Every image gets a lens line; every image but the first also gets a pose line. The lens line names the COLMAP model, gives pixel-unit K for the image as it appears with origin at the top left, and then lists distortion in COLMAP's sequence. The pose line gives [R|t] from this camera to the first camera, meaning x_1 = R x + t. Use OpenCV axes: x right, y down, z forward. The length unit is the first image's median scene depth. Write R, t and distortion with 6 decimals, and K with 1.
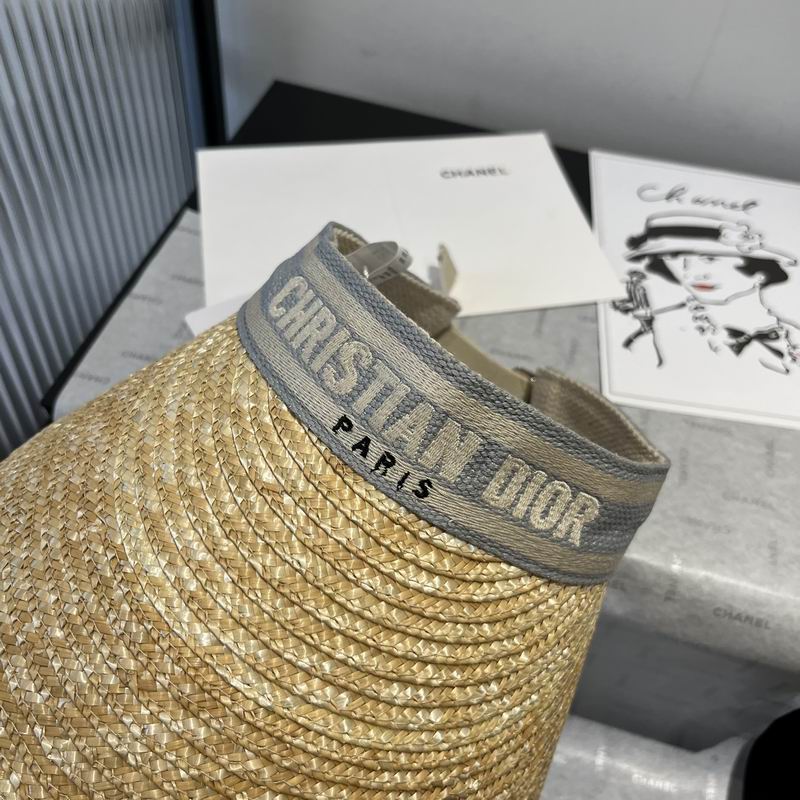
lens RADIAL K [[830.3, 0, 403.9], [0, 830.3, 404.1], [0, 0, 1]] dist [0.023517, -0.043461]
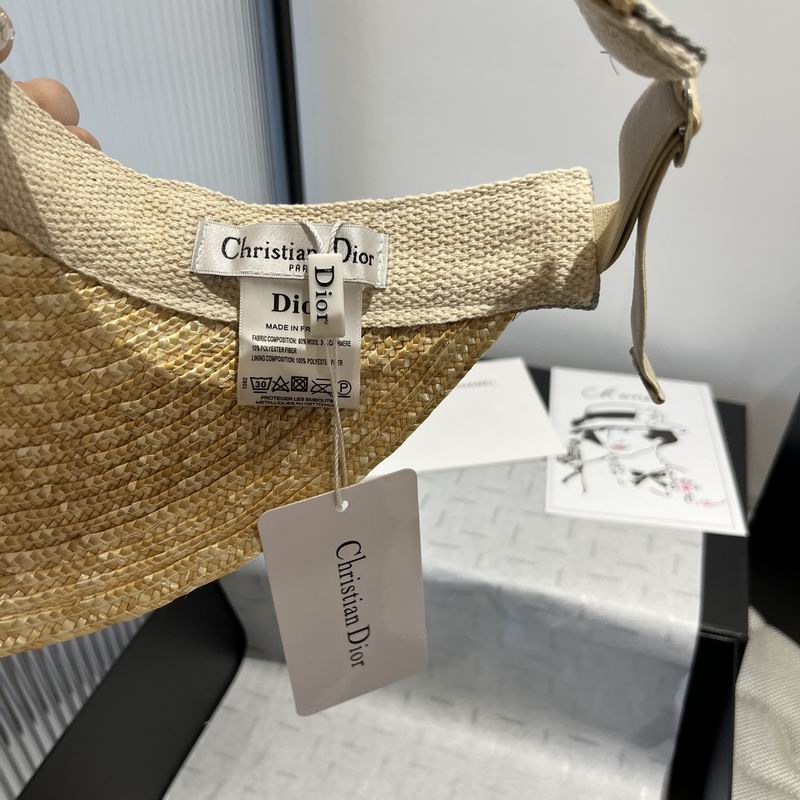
lens RADIAL K [[830.3, 0, 403.9], [0, 830.3, 404.1], [0, 0, 1]] dist [0.023517, -0.043461]
pose [[0.995114, -0.039688, -0.090399, 0.105937], [0.013449, 0.961601, -0.274120, 0.202899], [0.097807, 0.271565, 0.957437, -0.548402]]
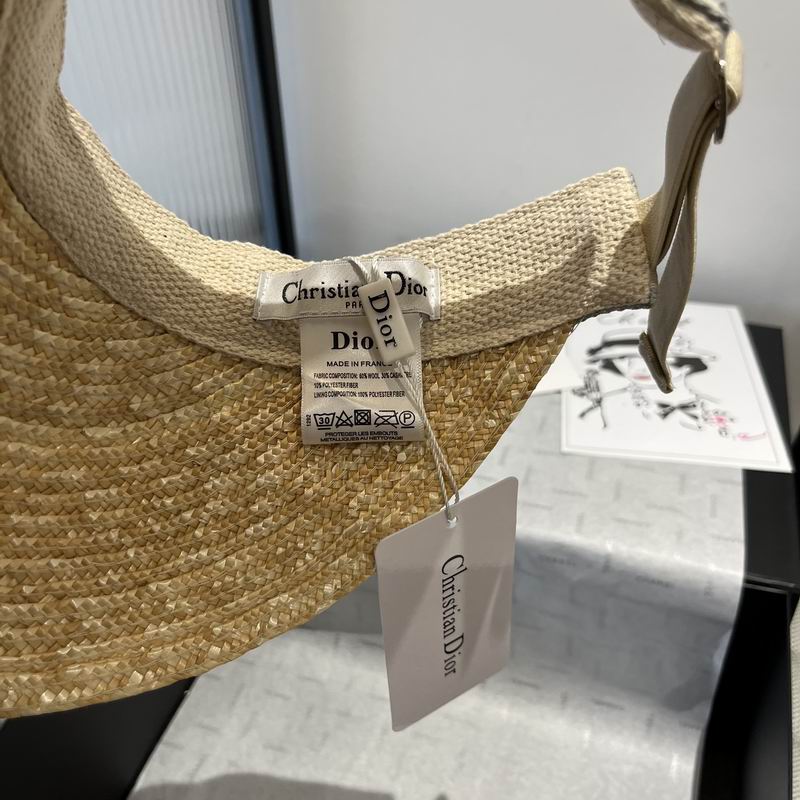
lens RADIAL K [[837.6, 0, 399.9], [0, 837.6, 397.1], [0, 0, 1]] dist [0.007765, -0.015146]
pose [[0.994151, -0.054810, -0.093060, 0.091296], [0.032499, 0.973536, -0.226212, 0.192695], [0.102996, 0.221865, 0.969622, -0.376920]]
